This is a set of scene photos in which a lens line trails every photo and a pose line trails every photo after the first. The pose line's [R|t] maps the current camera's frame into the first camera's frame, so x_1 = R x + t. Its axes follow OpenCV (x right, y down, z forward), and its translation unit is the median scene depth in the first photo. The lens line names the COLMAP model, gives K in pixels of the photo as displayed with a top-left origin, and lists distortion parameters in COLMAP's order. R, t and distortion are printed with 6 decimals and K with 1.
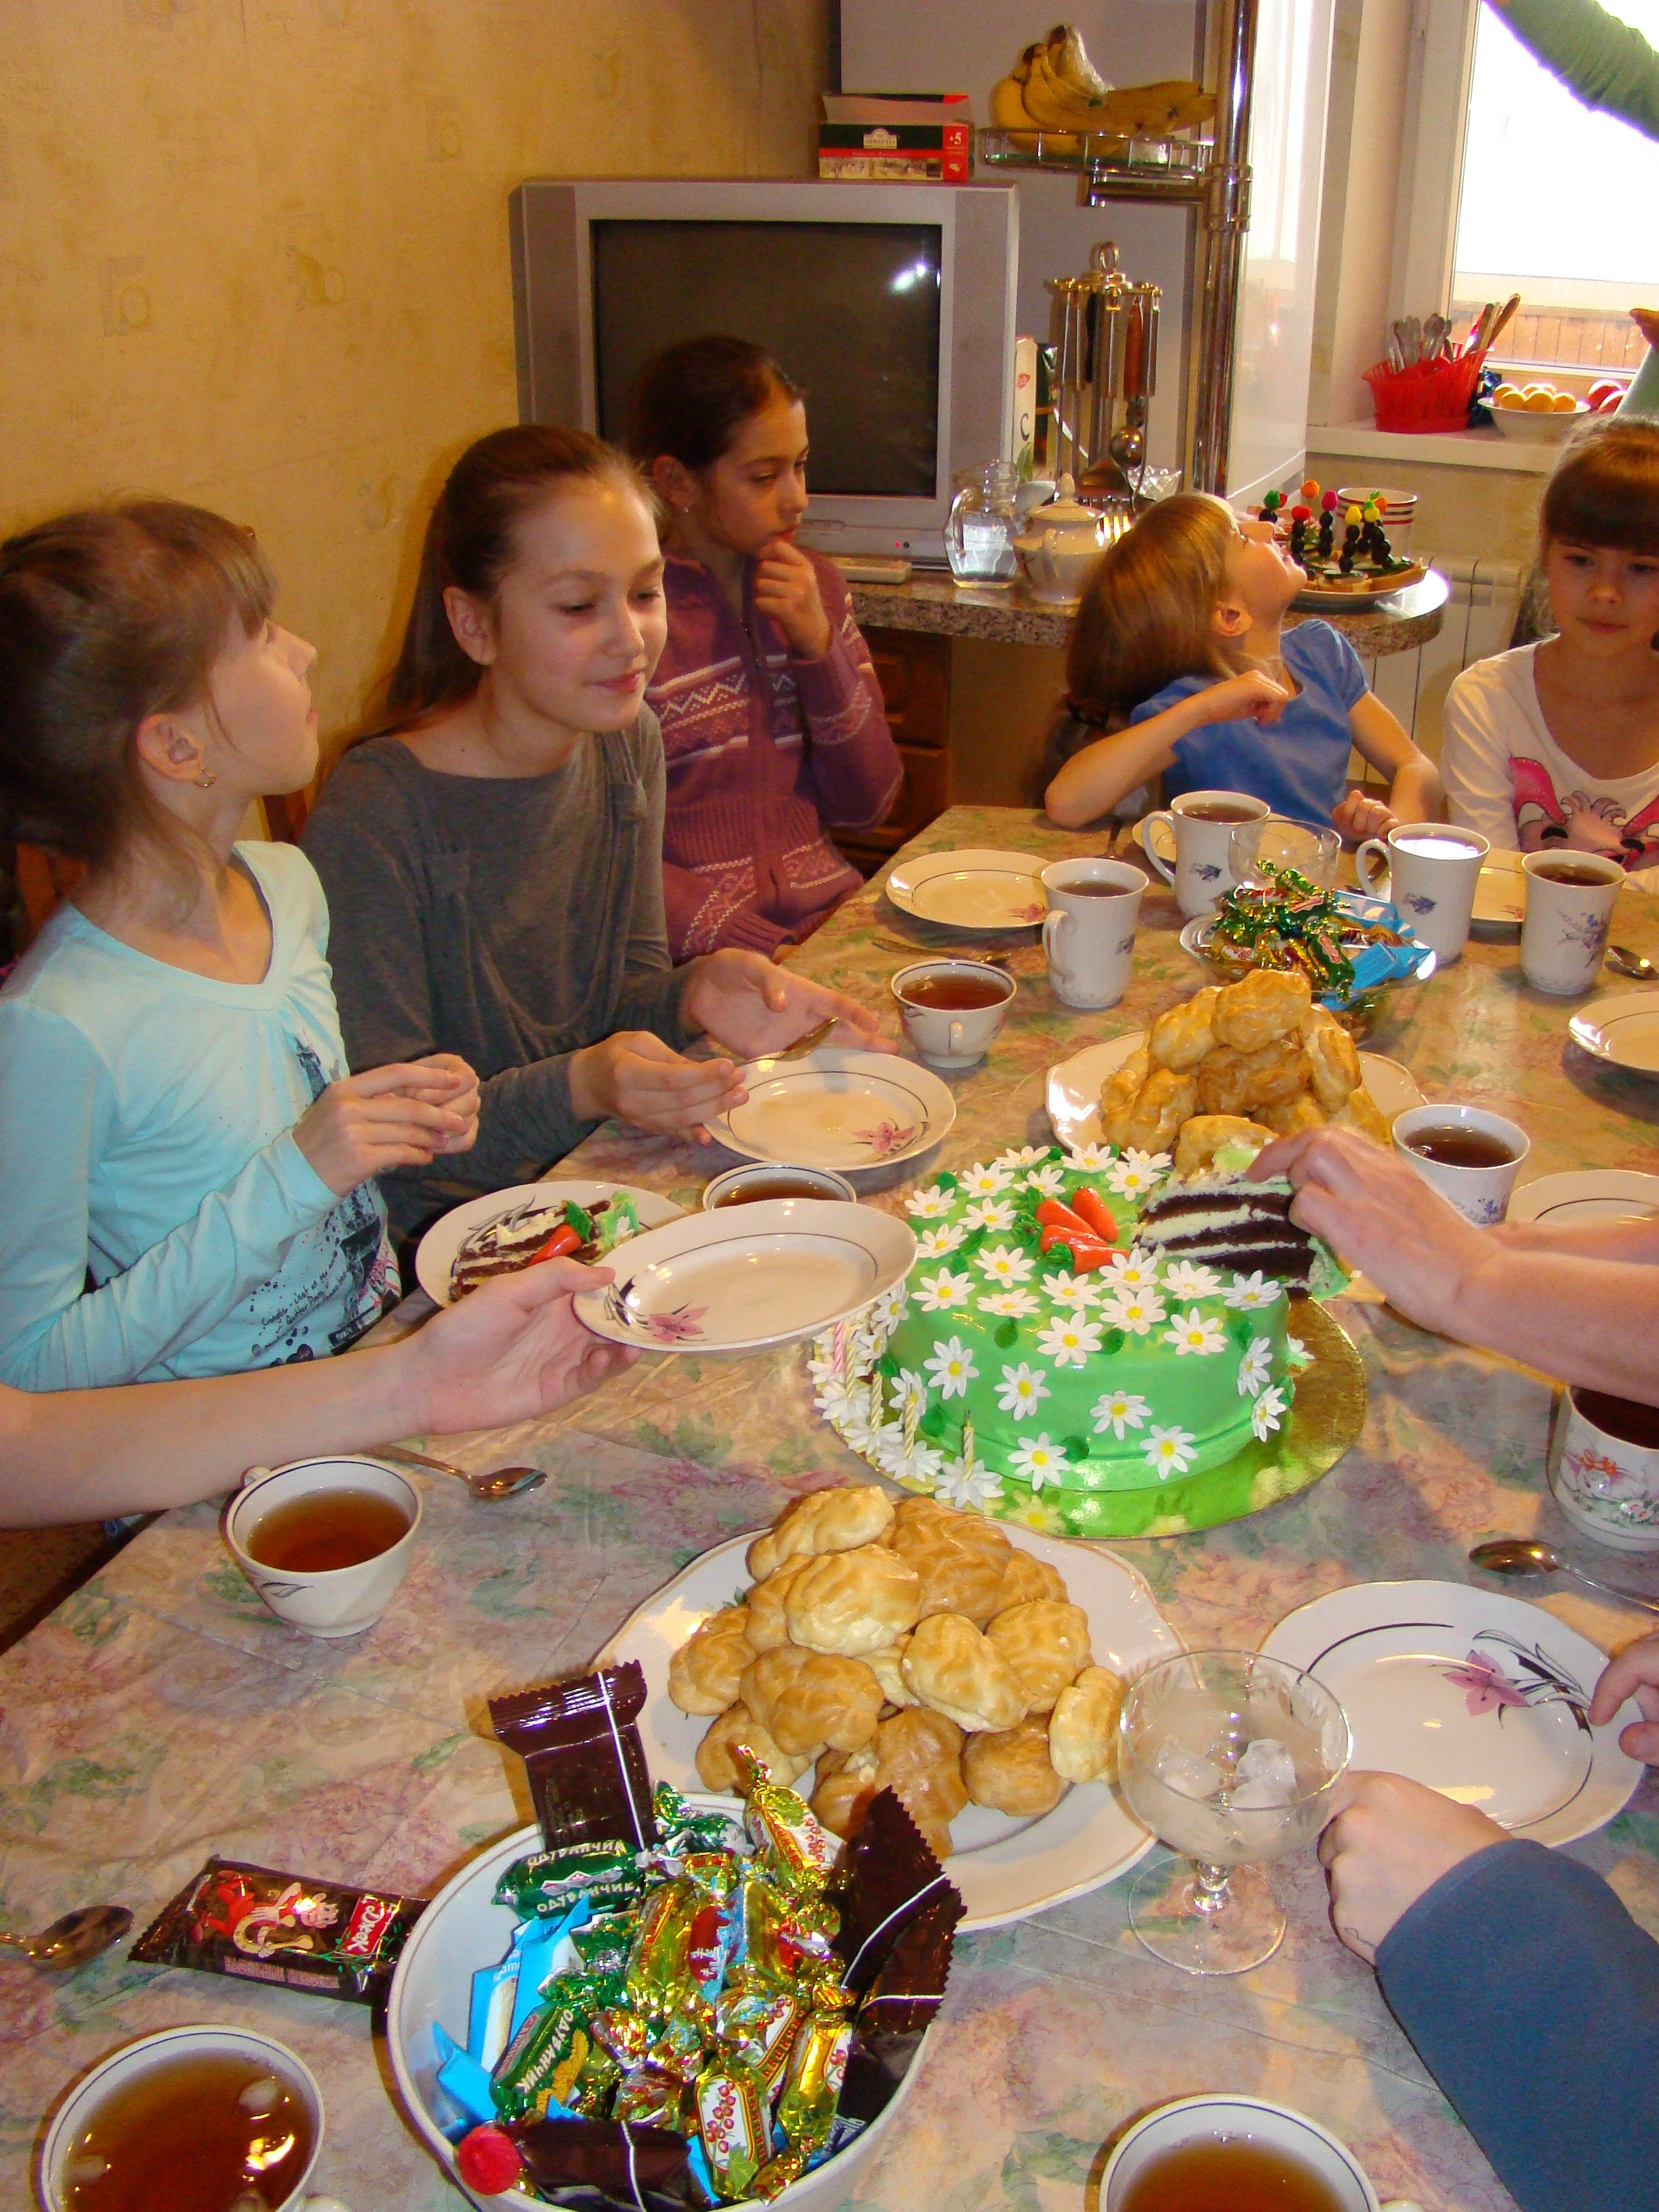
lens RADIAL K [[2096.3, 0, 838.0], [0, 2096.3, 1094.3], [0, 0, 1]] dist [-0.175484, 0.112366]
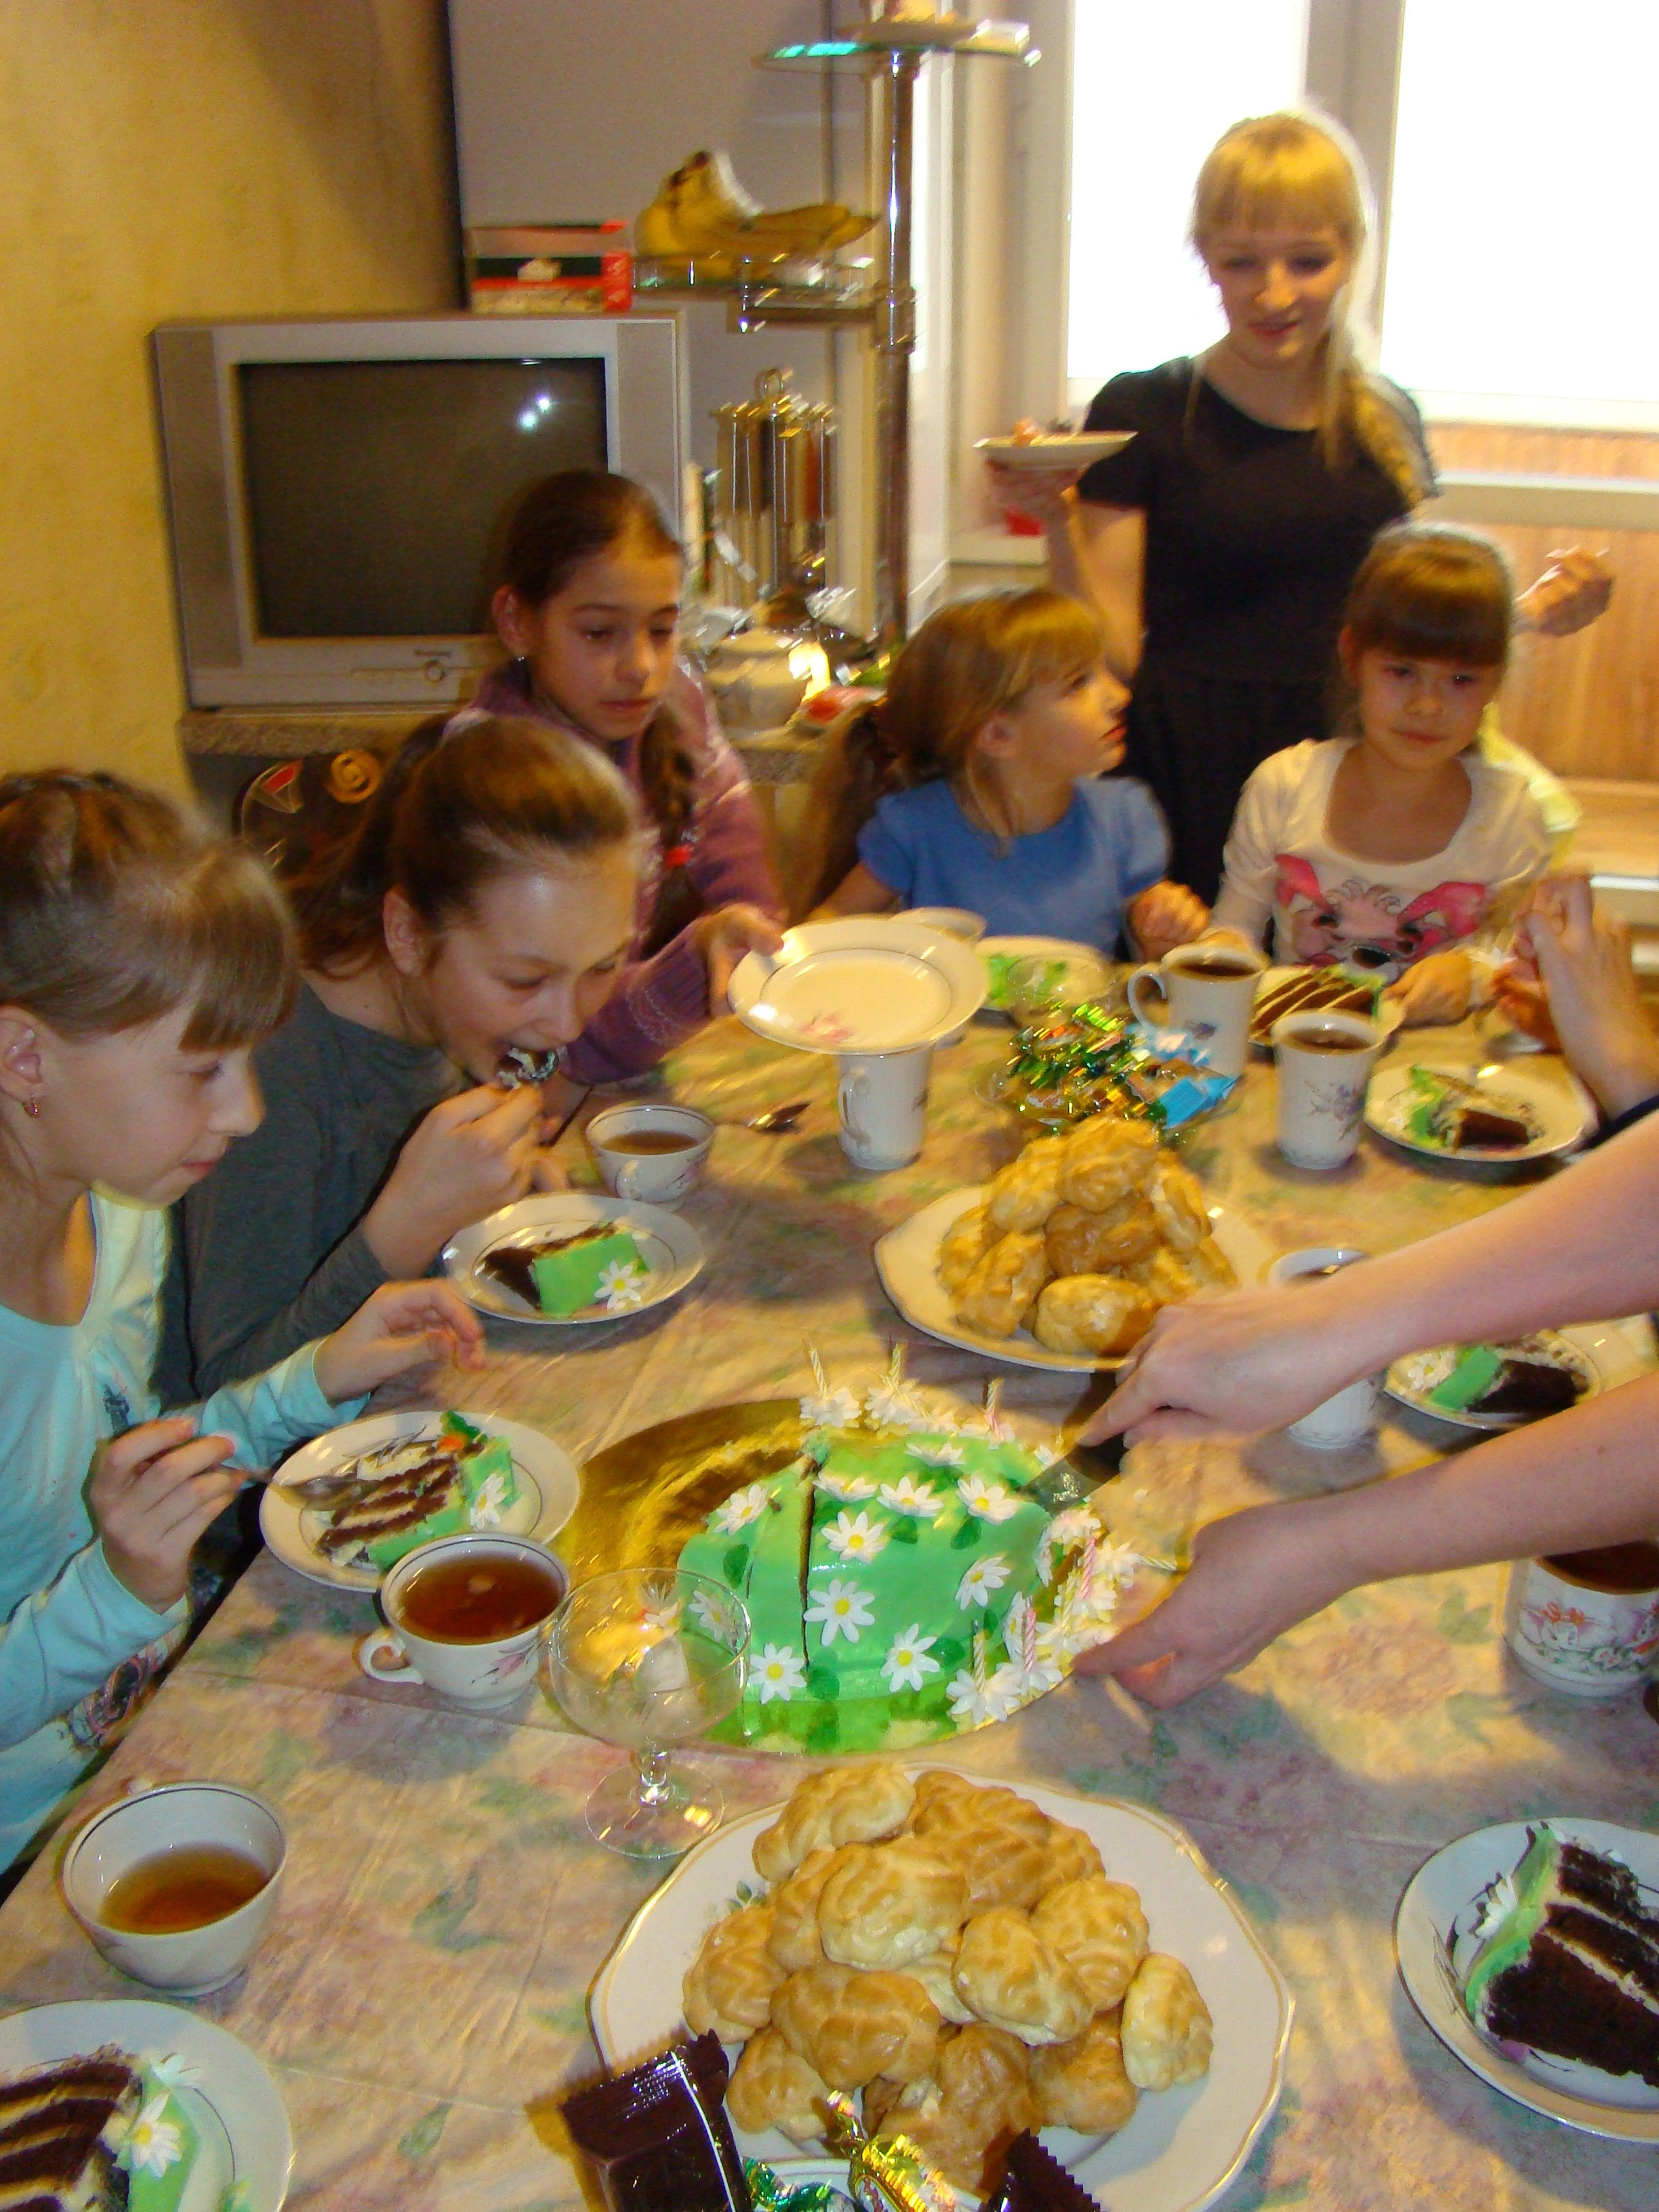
lens RADIAL K [[2096.3, 0, 838.0], [0, 2096.3, 1094.3], [0, 0, 1]] dist [-0.175484, 0.112366]
pose [[0.978510, -0.086420, 0.187214, -0.075757], [0.095776, 0.994537, -0.041503, -0.035315], [-0.182604, 0.058542, 0.981442, 0.057955]]
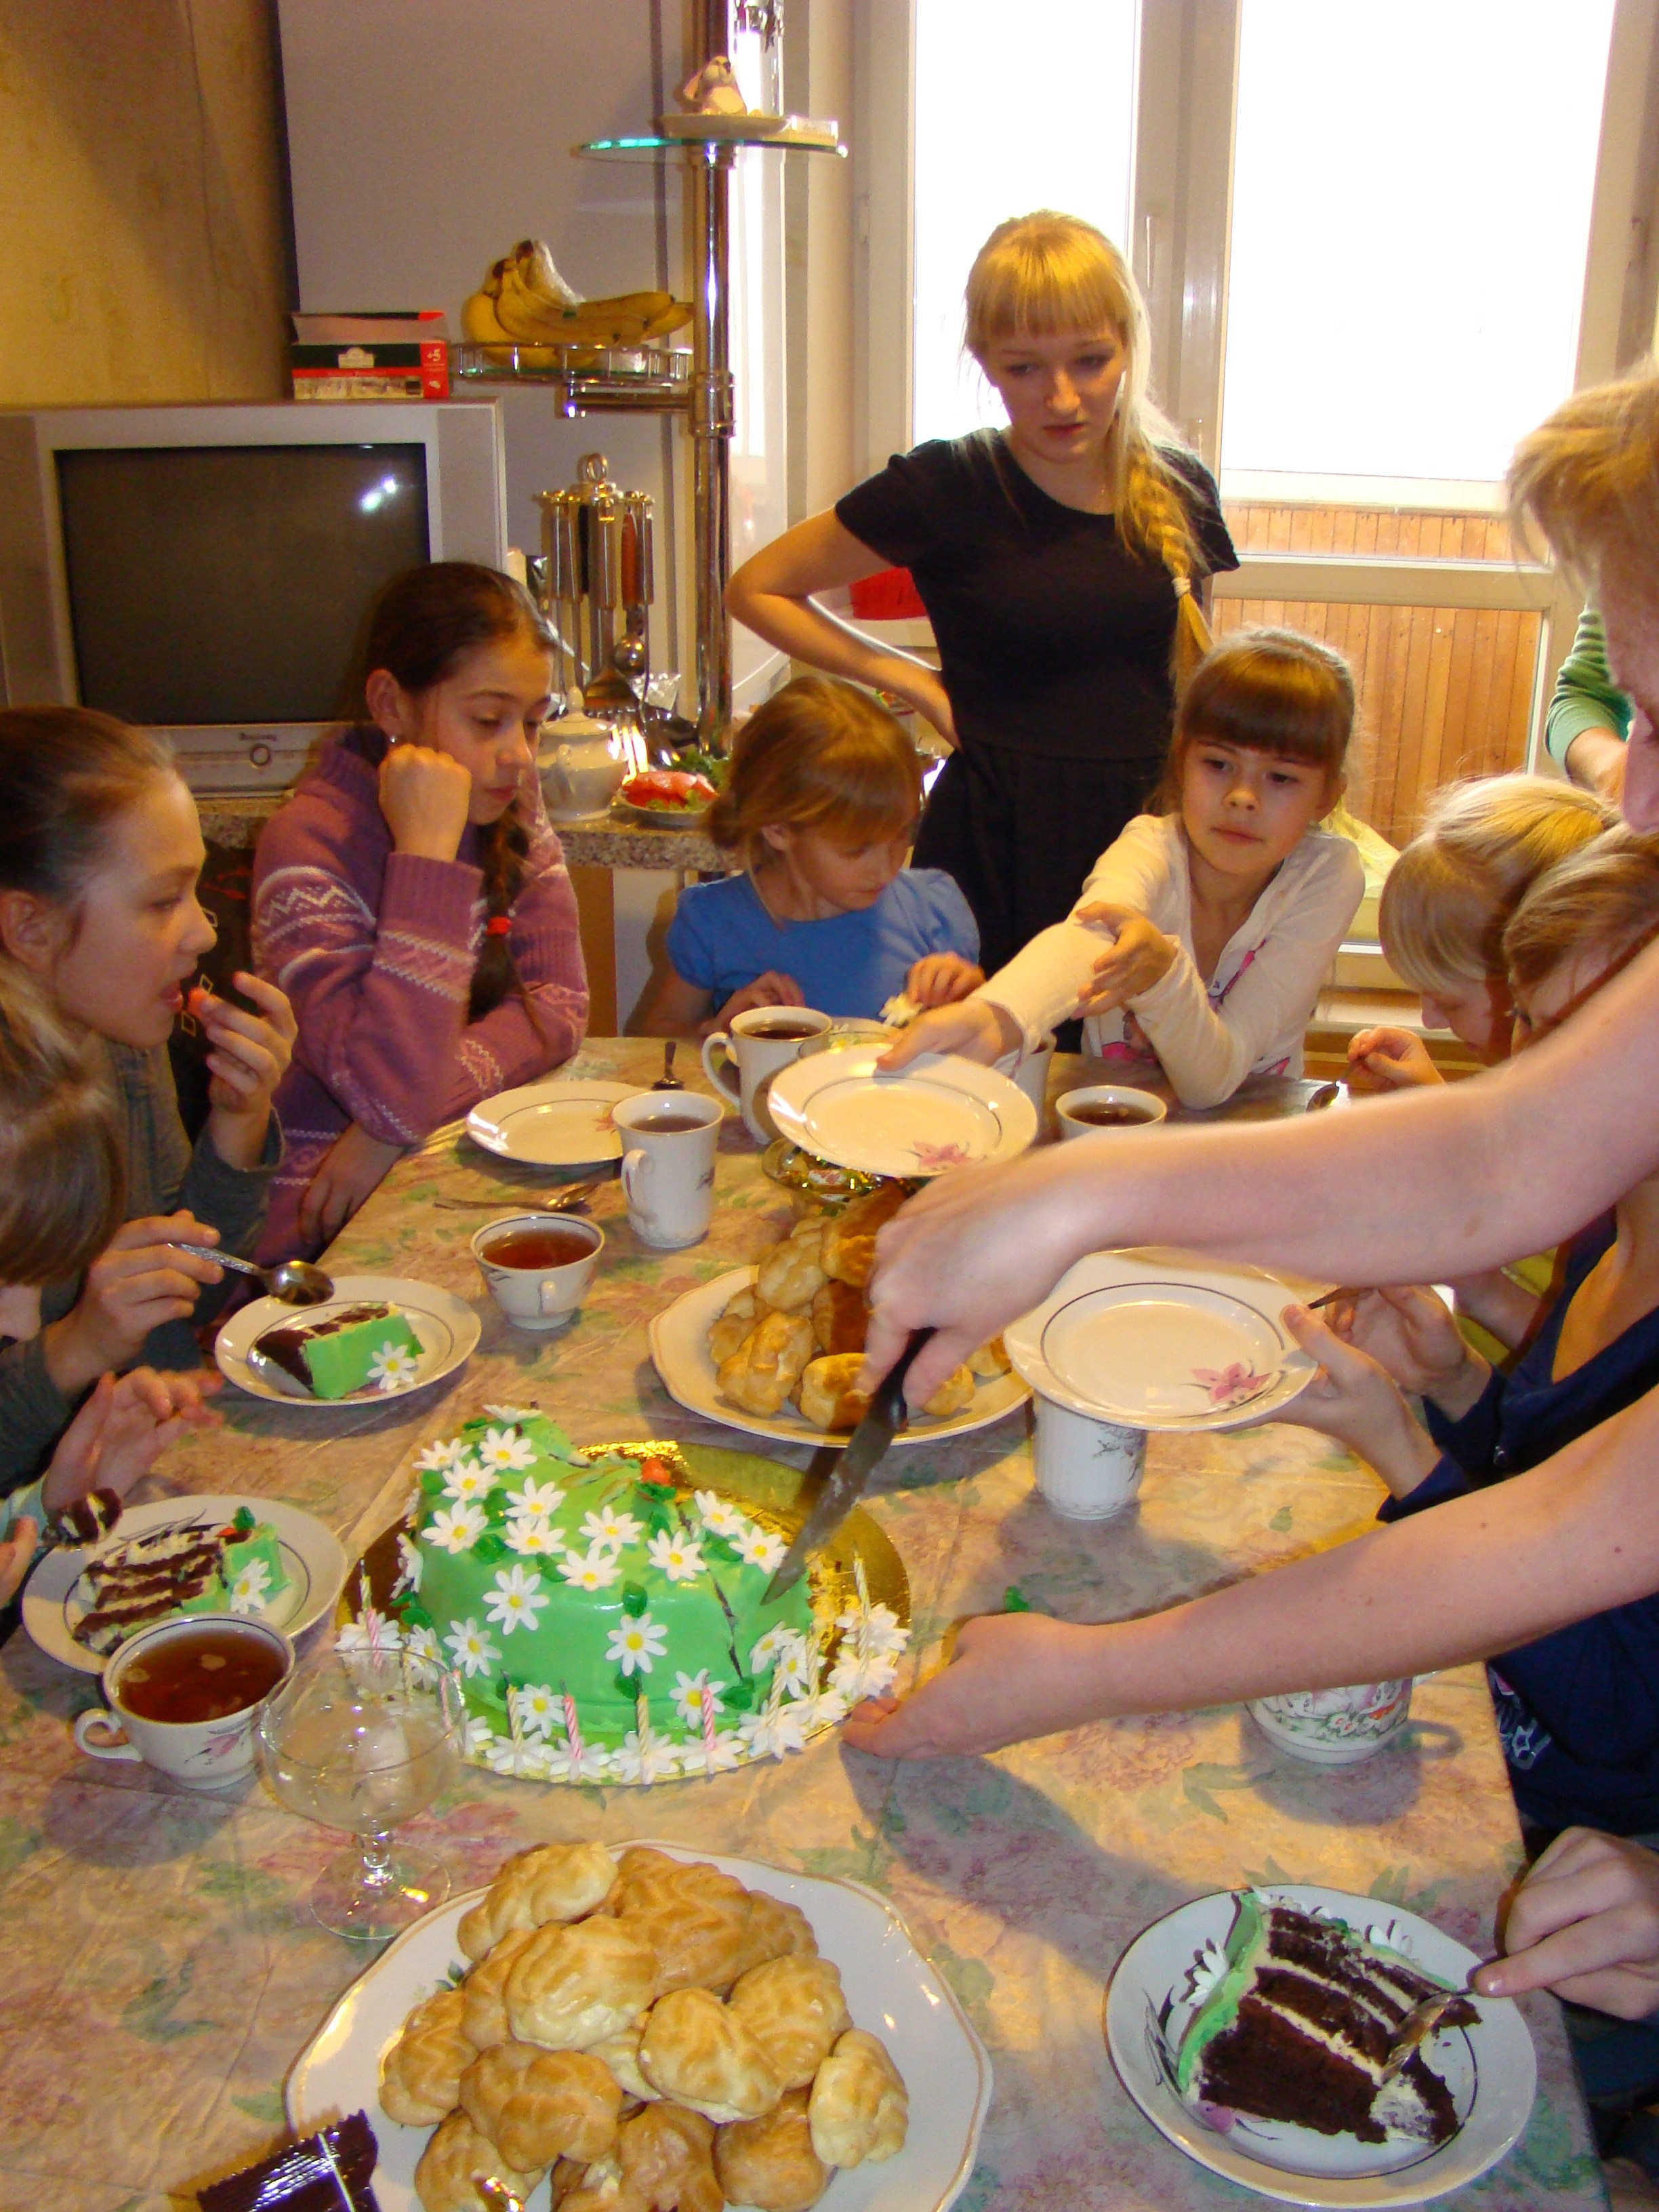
lens RADIAL K [[2096.3, 0, 838.0], [0, 2096.3, 1094.3], [0, 0, 1]] dist [-0.175484, 0.112366]
pose [[0.966723, -0.090182, 0.239404, -0.029734], [0.110922, 0.991026, -0.074596, -0.029263], [-0.230528, 0.098669, 0.968050, 0.044277]]
